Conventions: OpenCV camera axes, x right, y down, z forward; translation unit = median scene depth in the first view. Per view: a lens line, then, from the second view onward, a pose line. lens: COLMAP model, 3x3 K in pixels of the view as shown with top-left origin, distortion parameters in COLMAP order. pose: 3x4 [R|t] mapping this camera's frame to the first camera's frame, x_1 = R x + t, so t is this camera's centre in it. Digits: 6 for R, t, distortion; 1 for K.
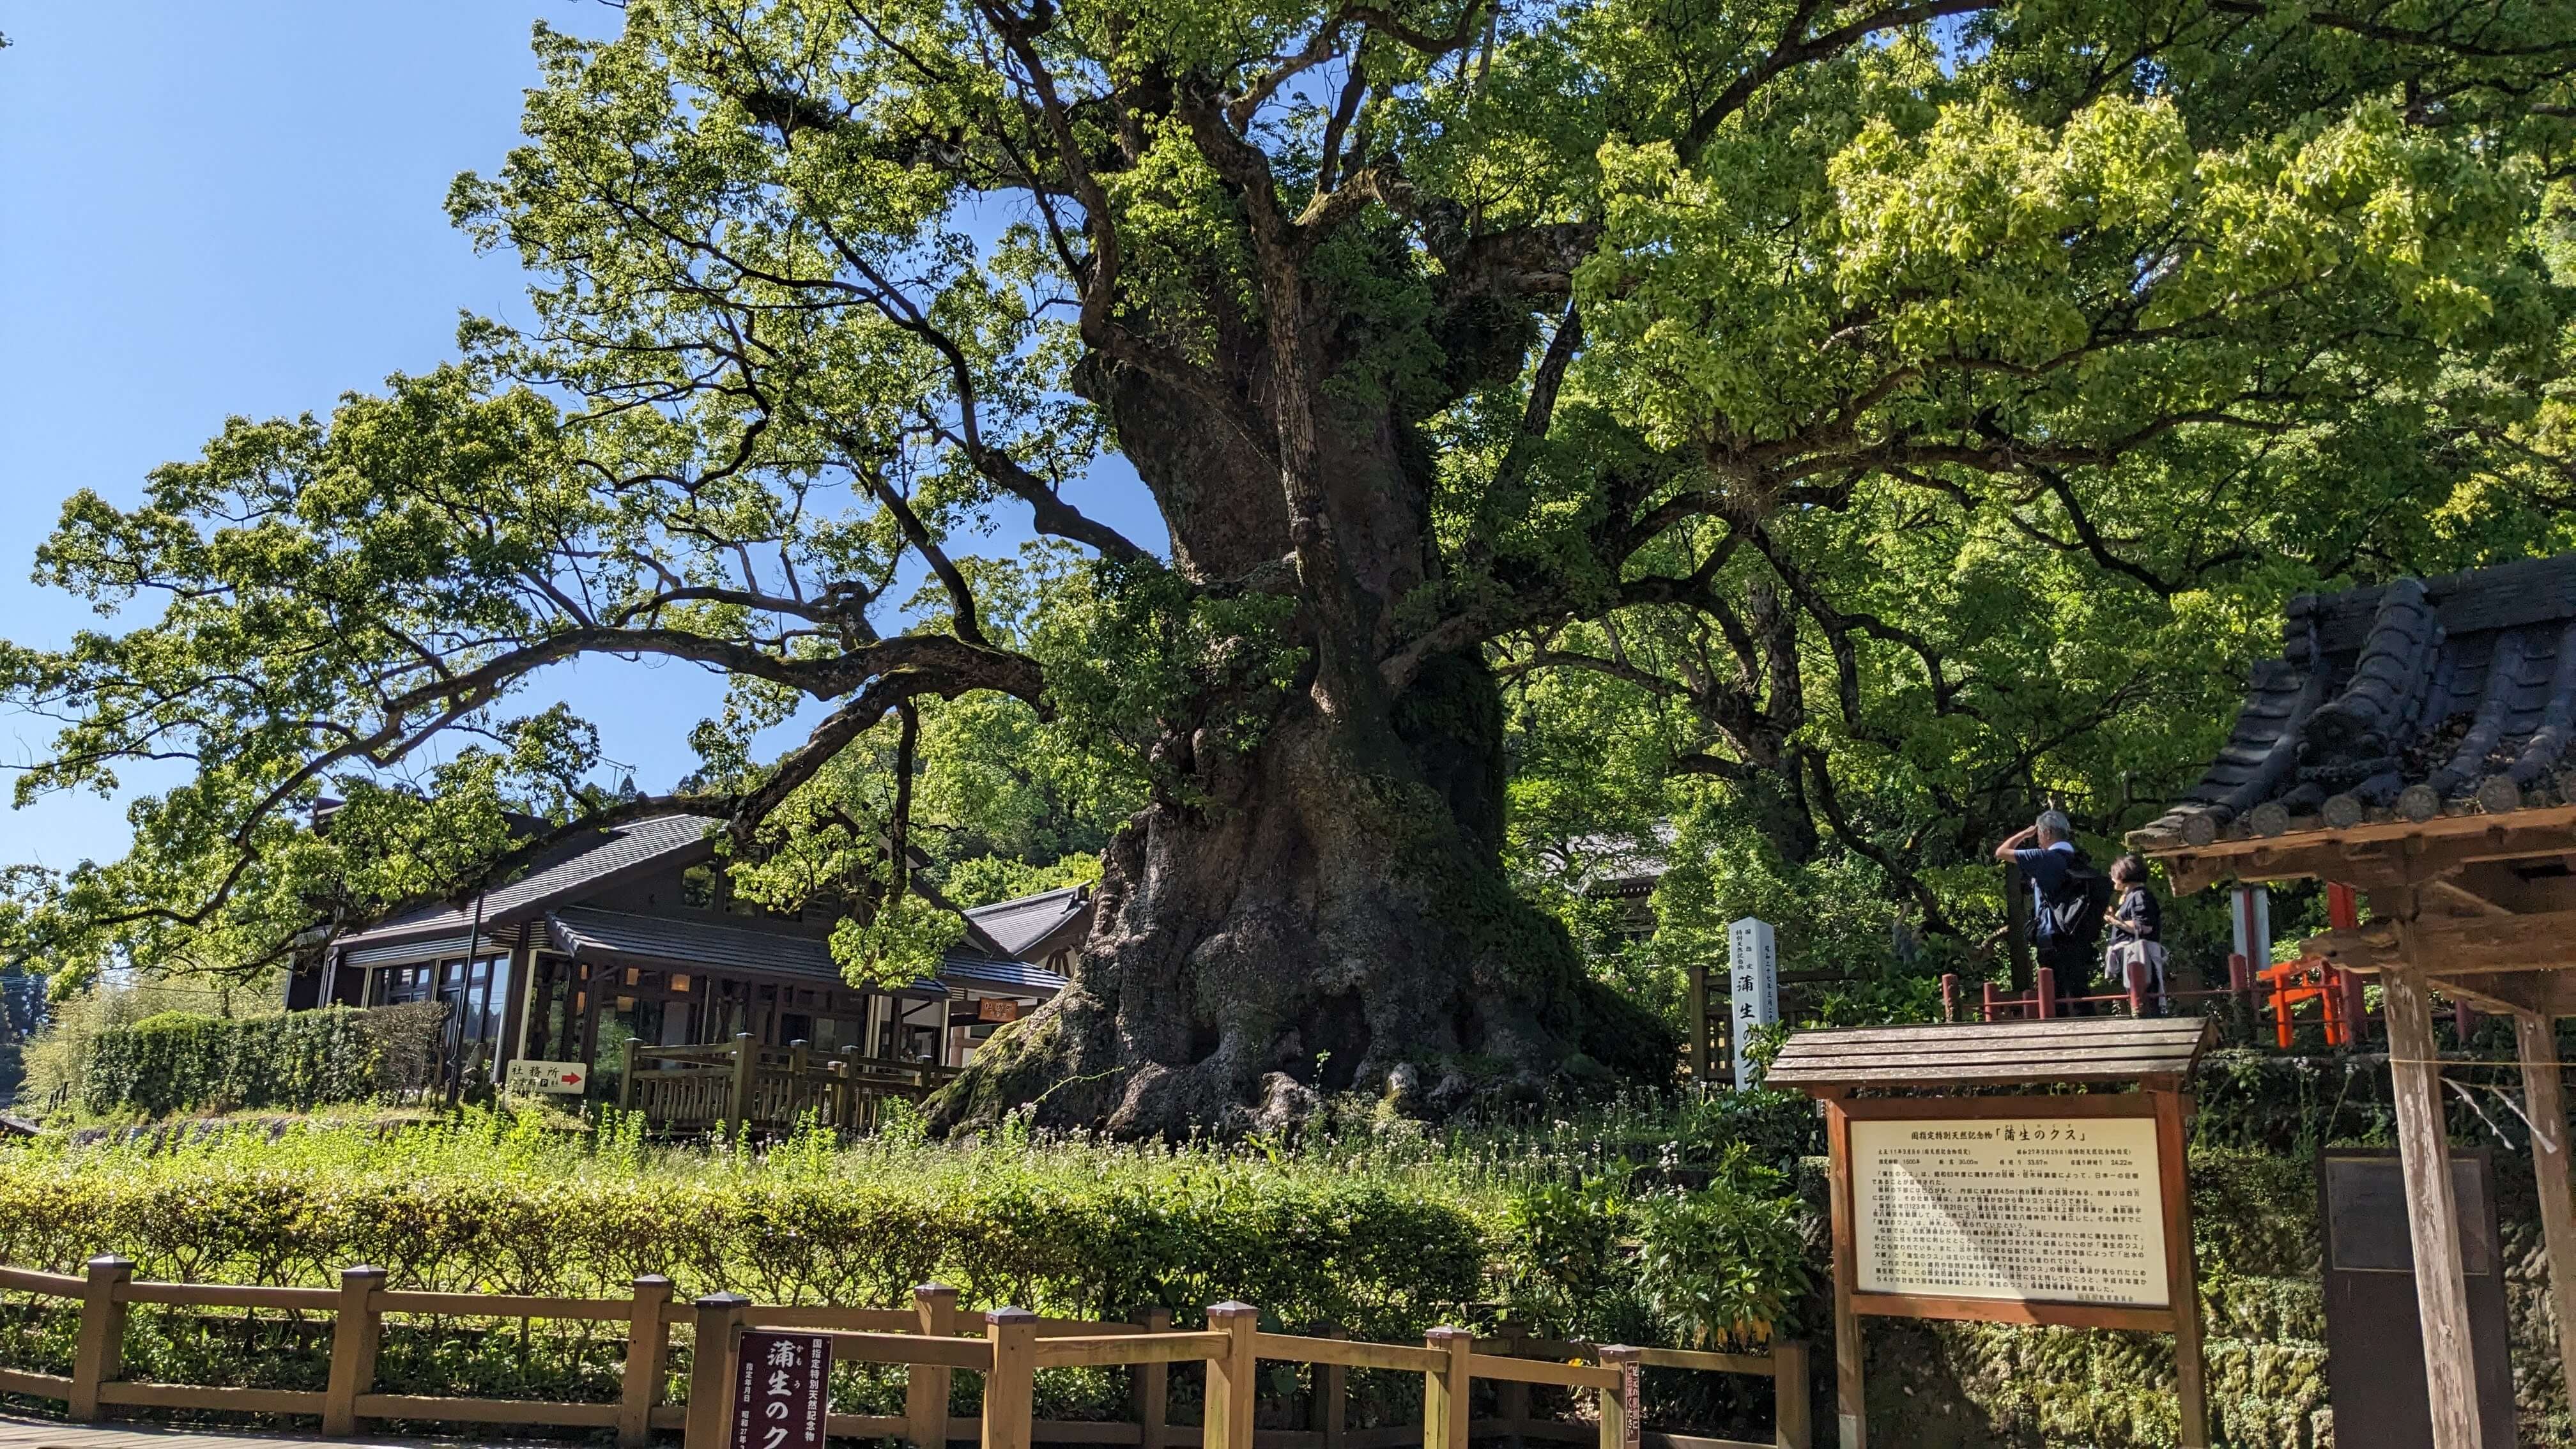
lens RADIAL K [[2060.8, 0, 1288.0], [0, 2060.8, 724.5], [0, 0, 1]] dist [0.095276, -0.197609]
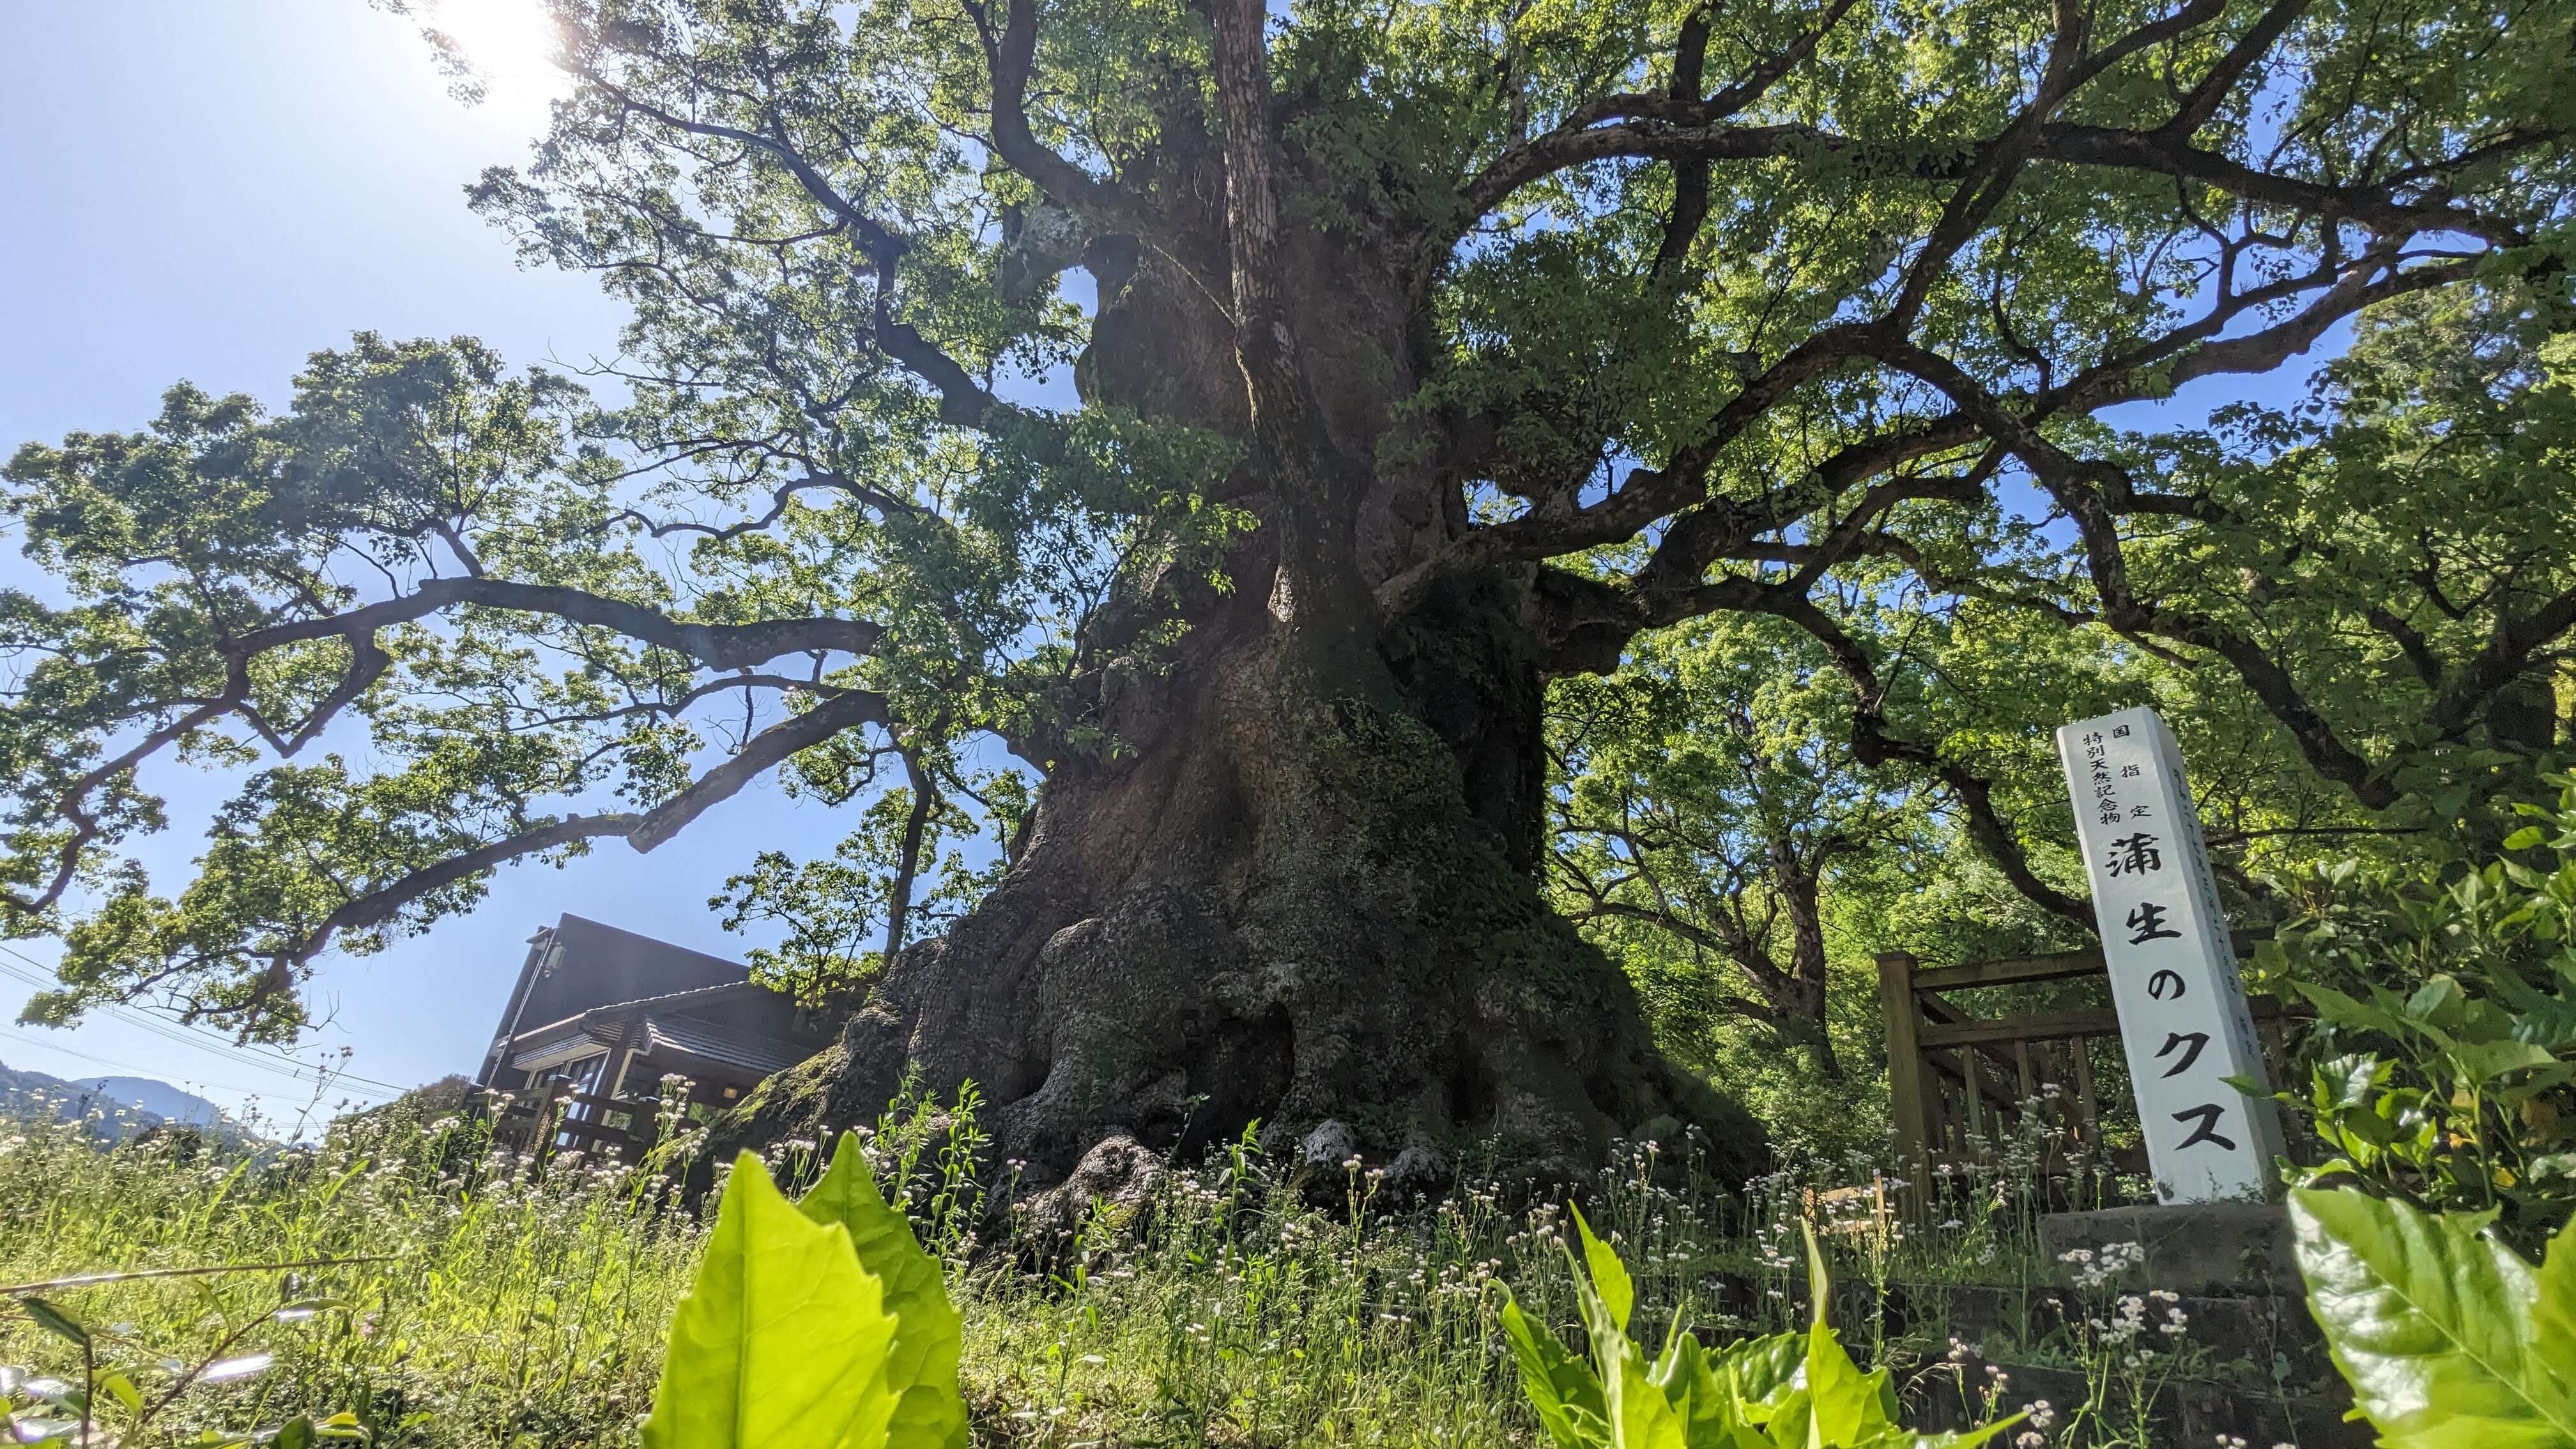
lens RADIAL K [[1237.2, 0, 1288.0], [0, 1237.2, 724.5], [0, 0, 1]] dist [-0.001043, -0.009522]
pose [[0.991462, 0.035406, -0.125495, 0.075743], [-0.067338, 0.963190, -0.260252, 0.138993], [0.111661, 0.266480, 0.957351, 0.613130]]
